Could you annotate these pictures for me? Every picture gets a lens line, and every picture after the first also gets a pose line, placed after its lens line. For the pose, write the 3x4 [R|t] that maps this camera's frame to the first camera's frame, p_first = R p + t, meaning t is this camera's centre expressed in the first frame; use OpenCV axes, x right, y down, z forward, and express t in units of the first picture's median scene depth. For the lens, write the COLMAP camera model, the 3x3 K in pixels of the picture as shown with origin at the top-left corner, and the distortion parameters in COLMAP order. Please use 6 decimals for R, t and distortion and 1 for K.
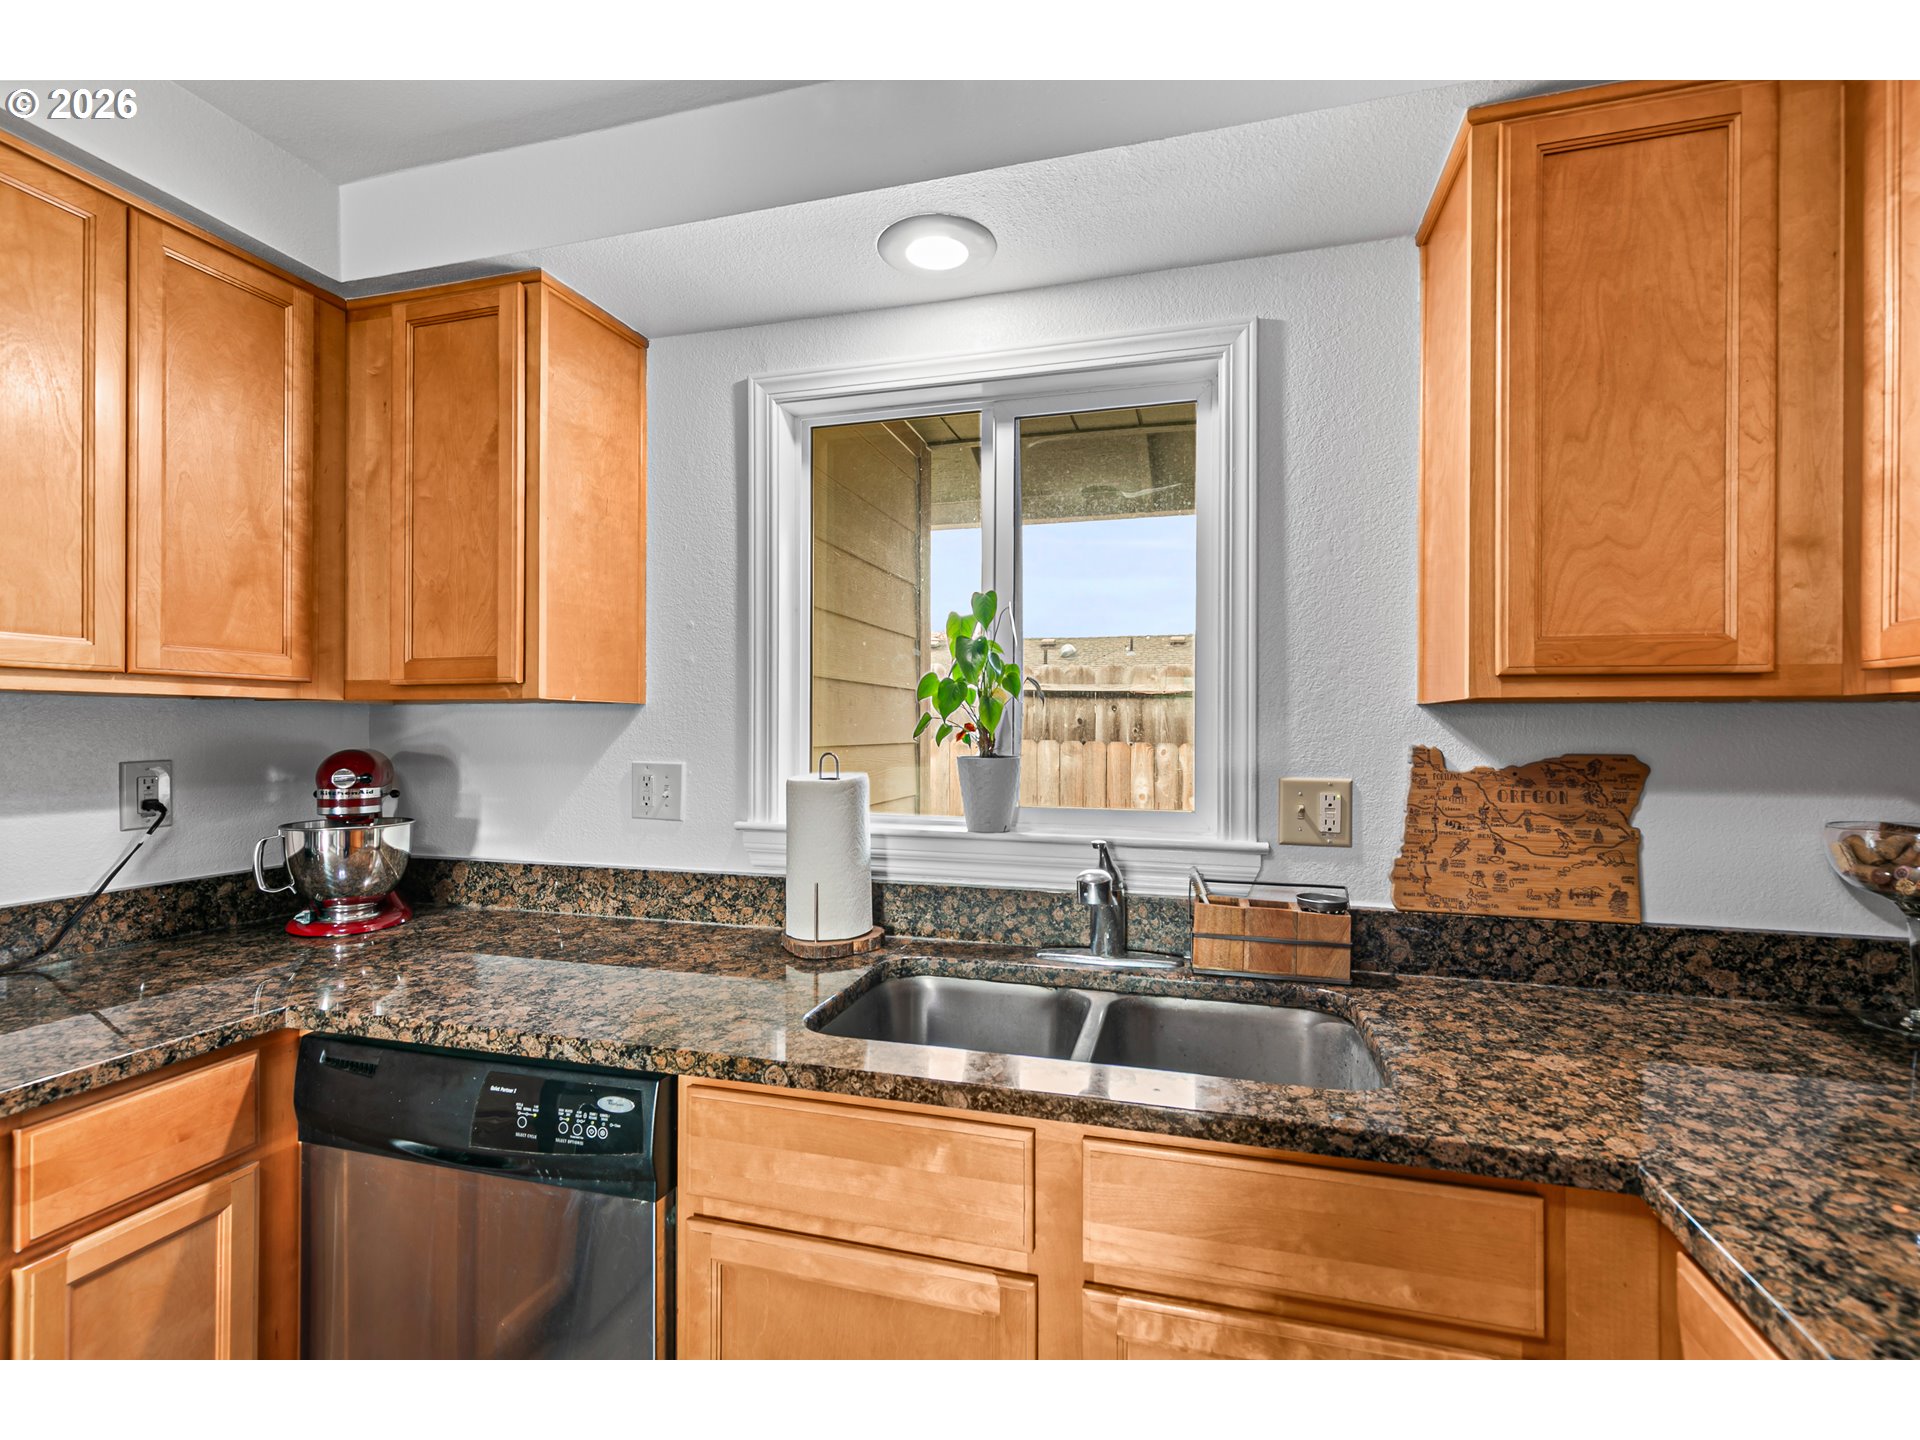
lens RADIAL K [[884.1, 0, 955.9], [0, 884.1, 728.9], [0, 0, 1]] dist [0.011414, -0.000511]
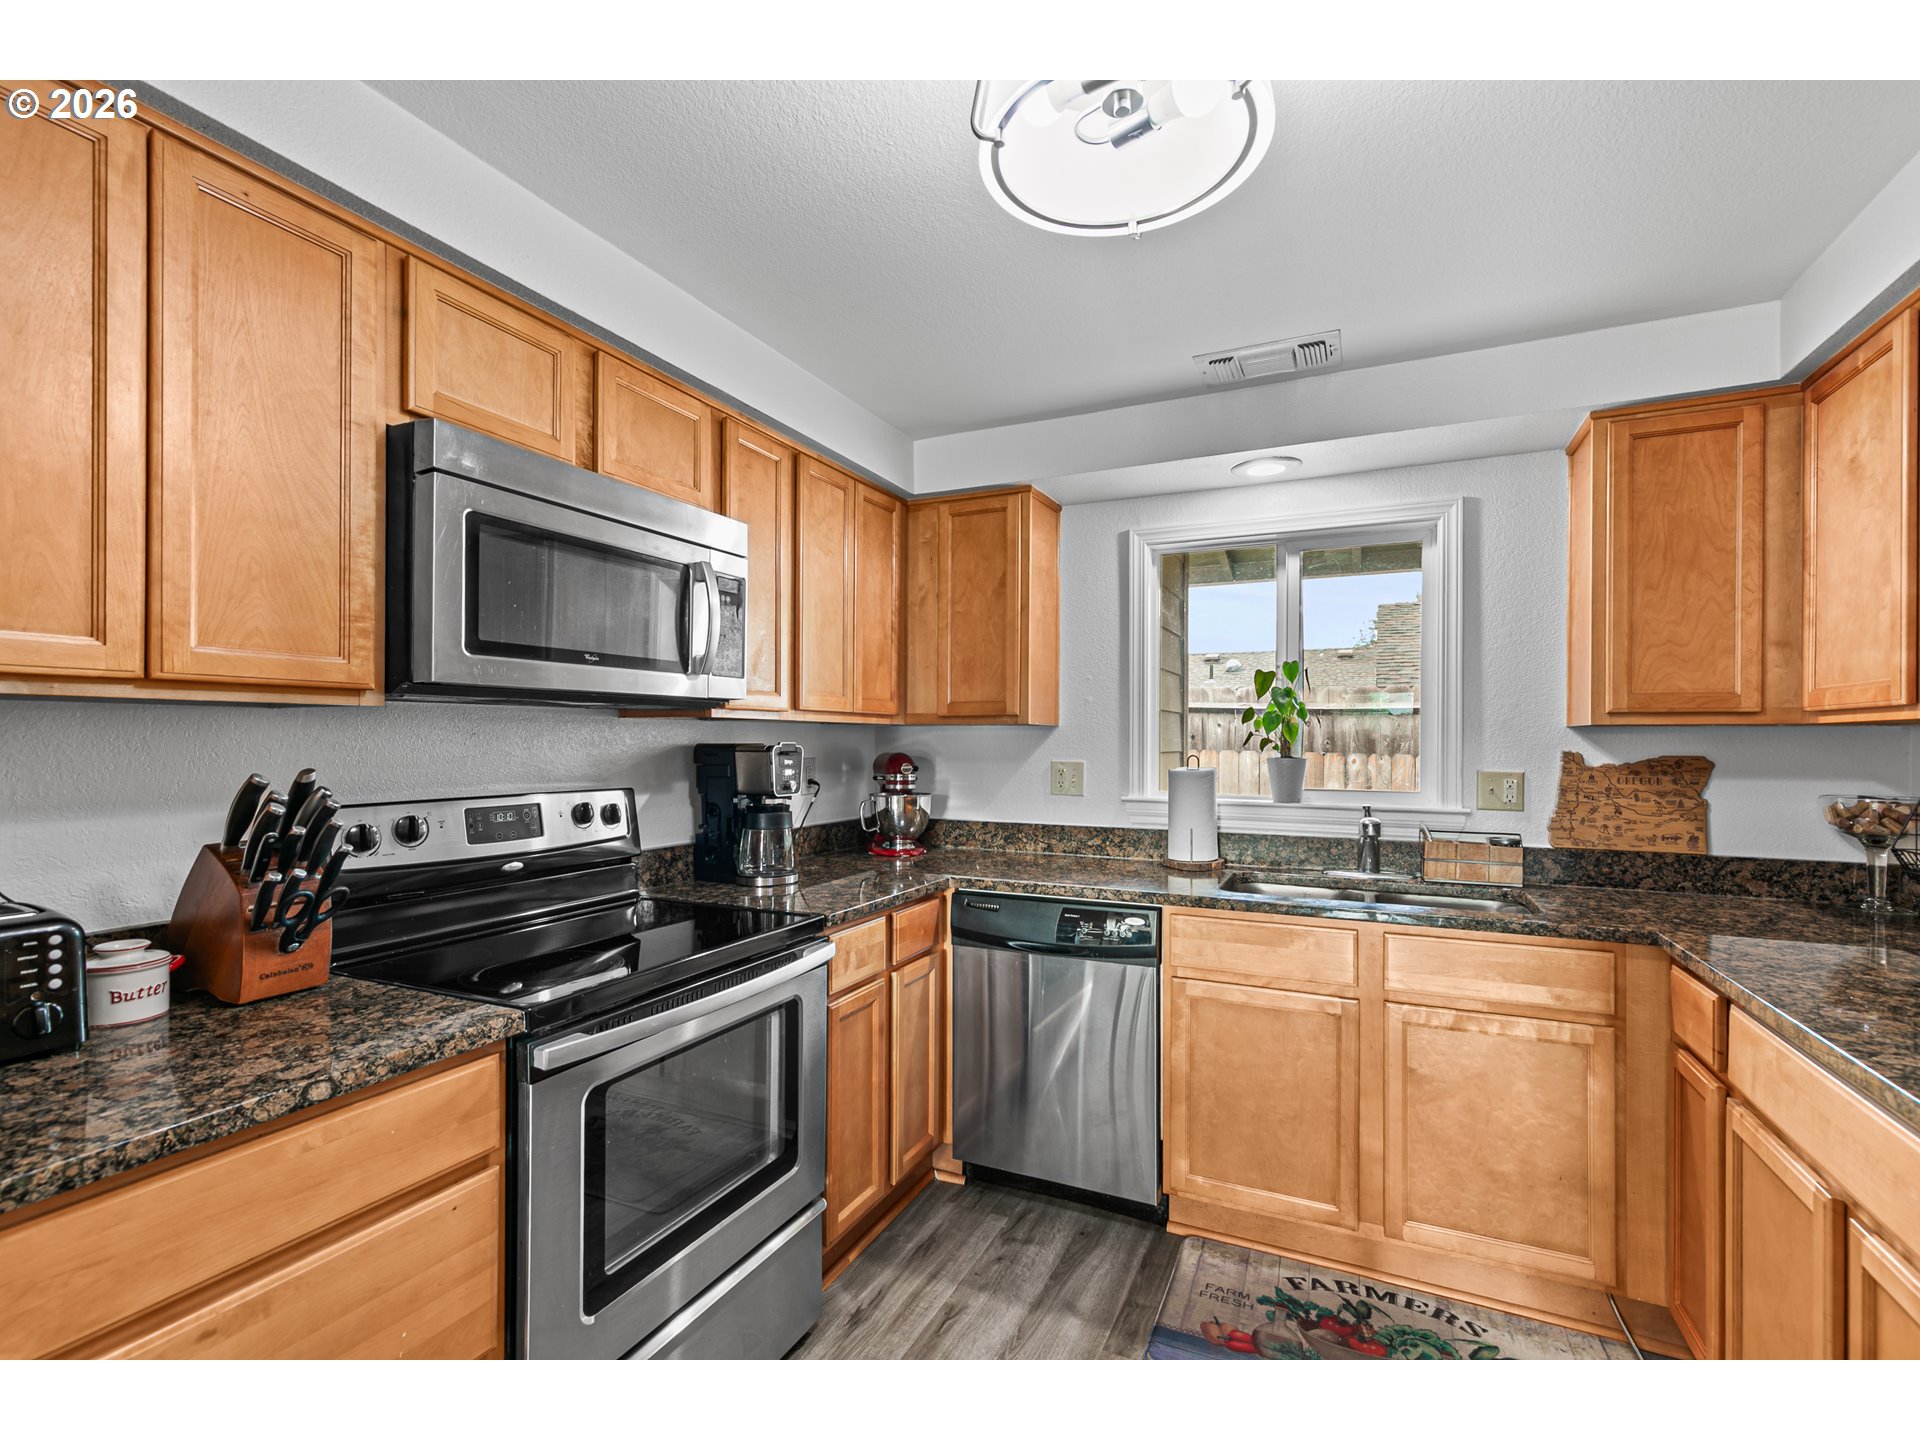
lens RADIAL K [[874.7, 0, 957.3], [0, 874.7, 744.1], [0, 0, 1]] dist [0.006129, 0.000392]
pose [[0.987049, 0.000825, -0.160415, -0.372053], [-0.000212, 0.999993, 0.003837, -0.000538], [0.160417, -0.003753, 0.987042, -0.871710]]
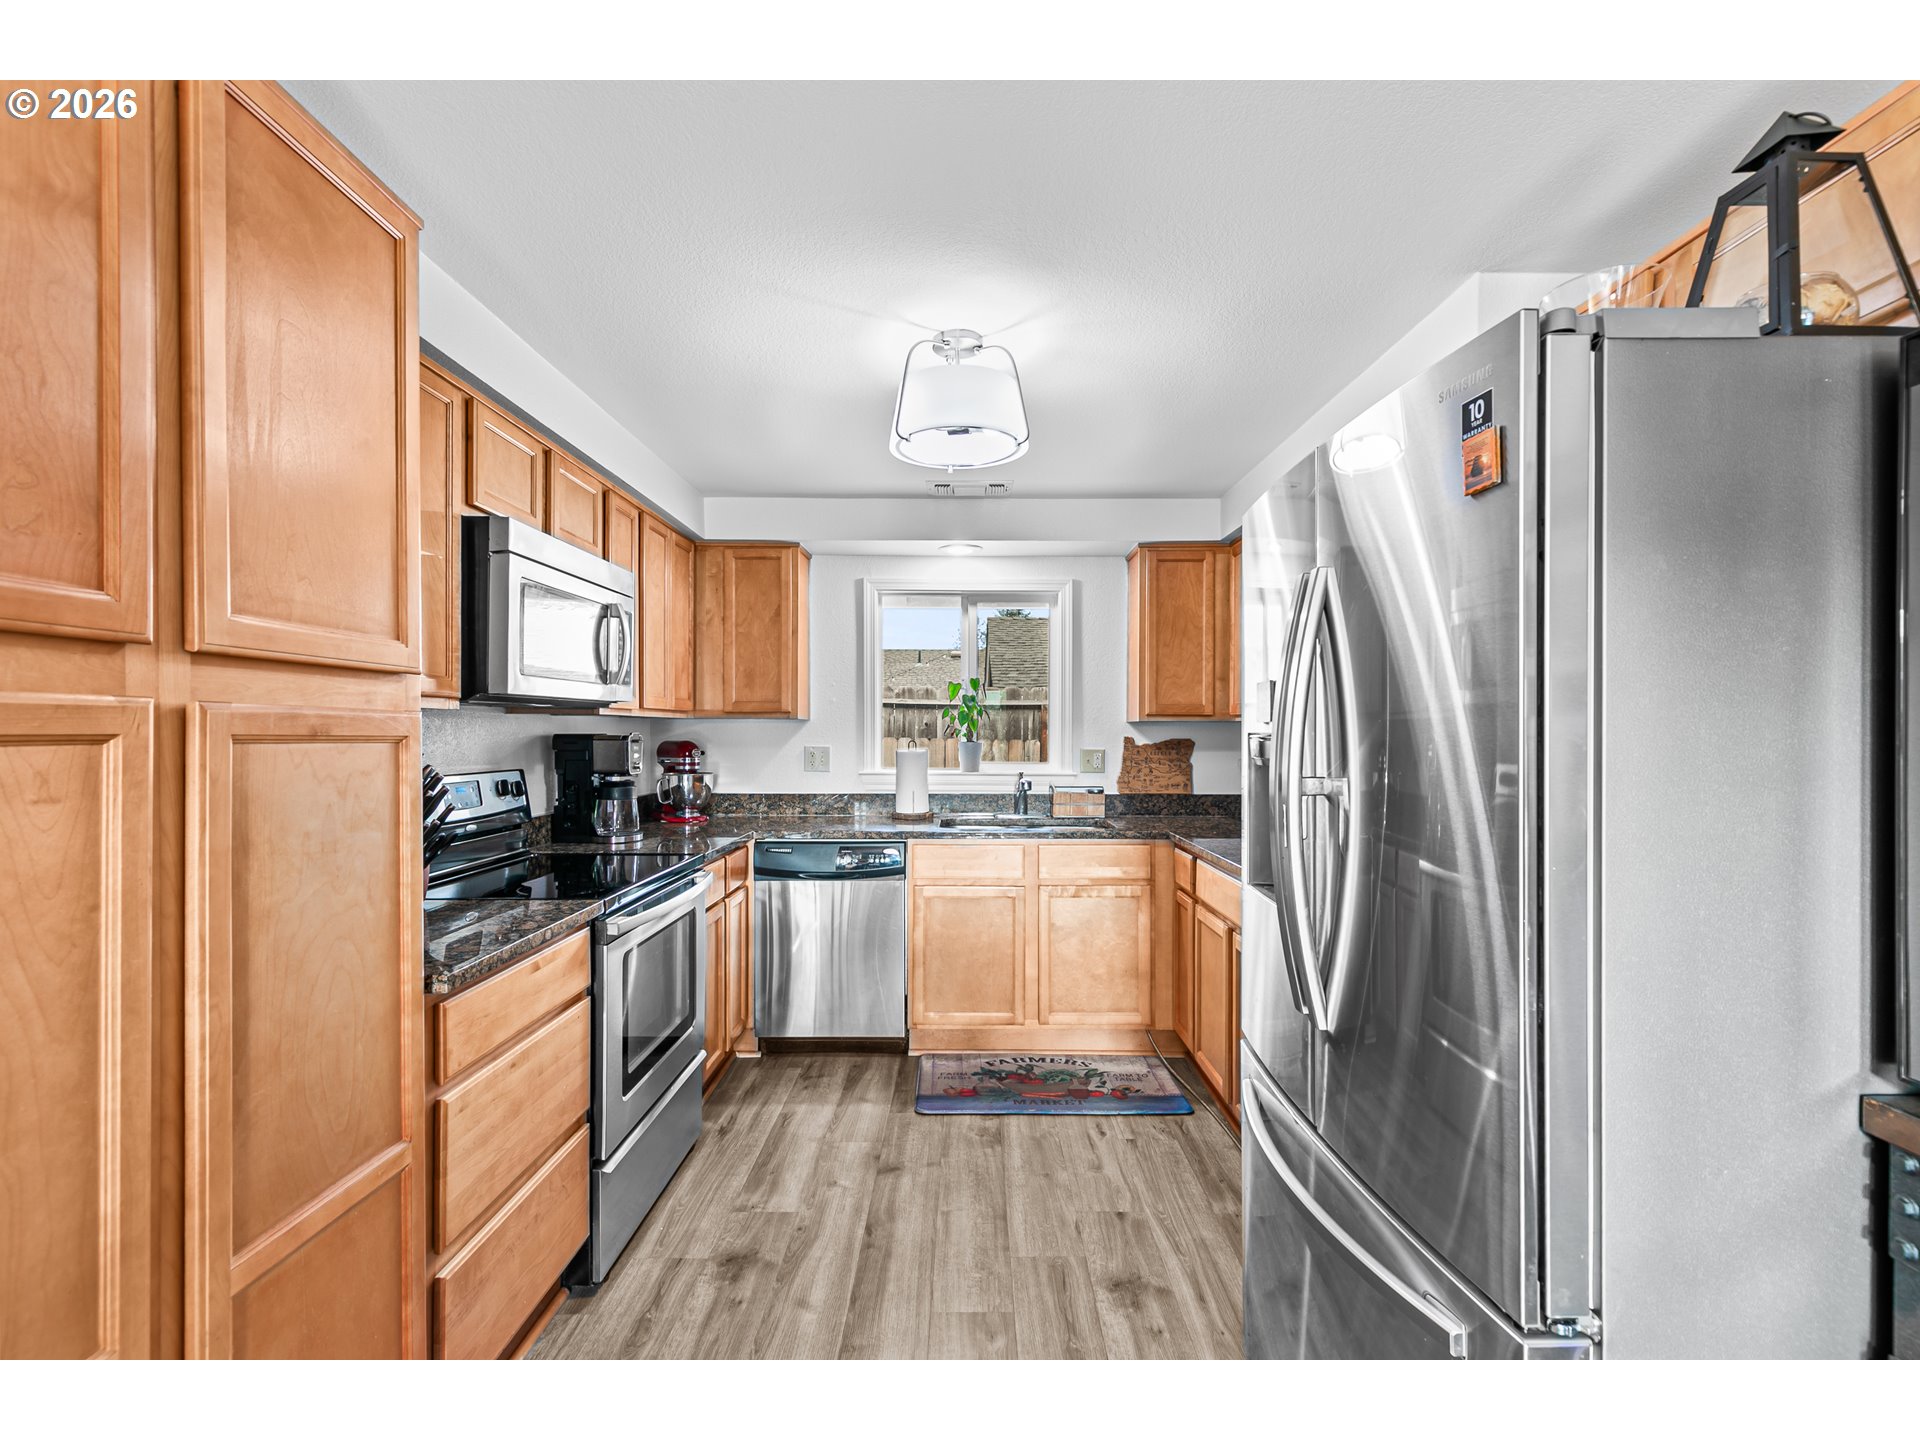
lens RADIAL K [[874.7, 0, 957.3], [0, 874.7, 744.1], [0, 0, 1]] dist [0.006129, 0.000392]
pose [[0.963067, -0.006443, 0.269184, -0.788934], [0.001737, 0.999842, 0.017717, -0.006925], [-0.269255, -0.016595, 0.962926, -1.624006]]
